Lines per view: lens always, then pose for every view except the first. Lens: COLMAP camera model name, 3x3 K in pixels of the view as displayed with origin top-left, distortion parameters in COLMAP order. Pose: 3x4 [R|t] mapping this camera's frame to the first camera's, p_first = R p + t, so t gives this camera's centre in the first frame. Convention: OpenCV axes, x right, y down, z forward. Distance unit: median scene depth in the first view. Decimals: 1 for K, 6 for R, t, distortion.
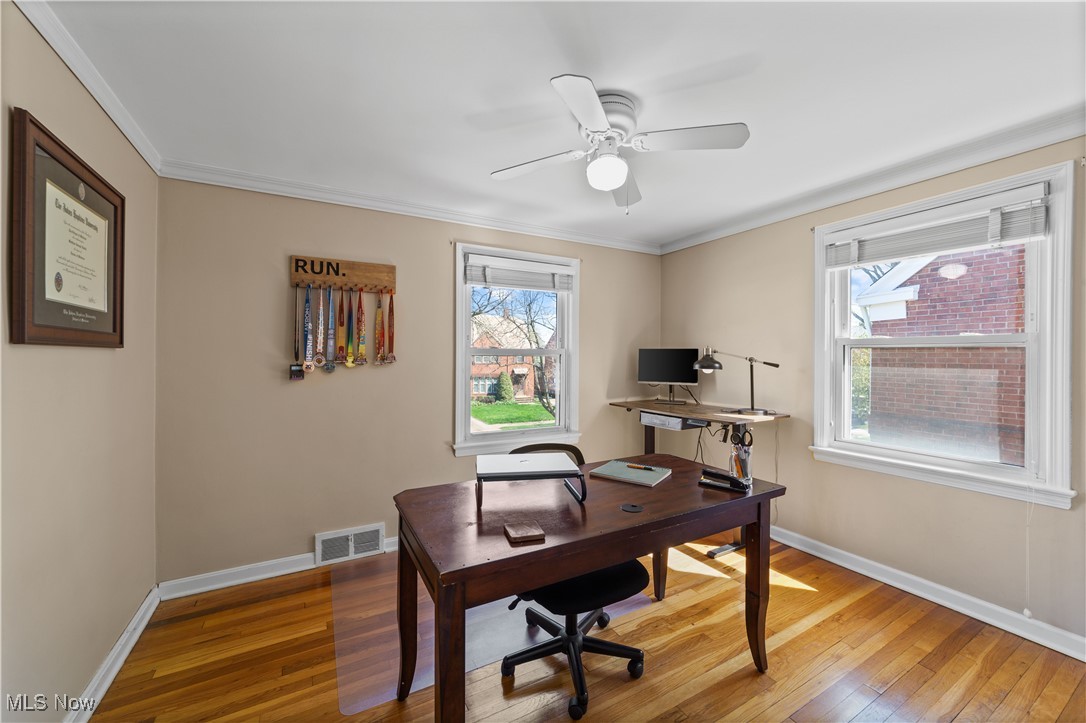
lens RADIAL K [[423.4, 0, 548.0], [0, 423.4, 355.6], [0, 0, 1]] dist [-0.001541, -0.000104]
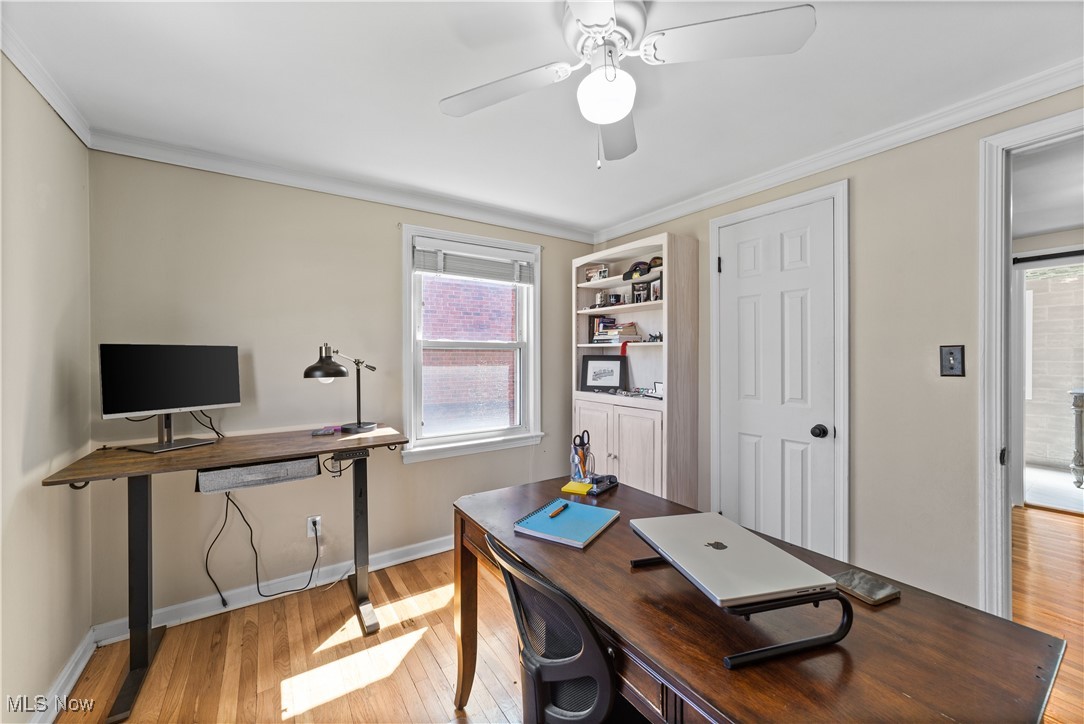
lens RADIAL K [[422.6, 0, 547.6], [0, 422.6, 360.2], [0, 0, 1]] dist [-0.001541, -0.000104]
pose [[-0.063083, -0.012678, 0.997928, -0.349062], [0.002540, 0.999914, 0.012864, -0.004337], [-0.998005, 0.003347, -0.063046, 0.717794]]
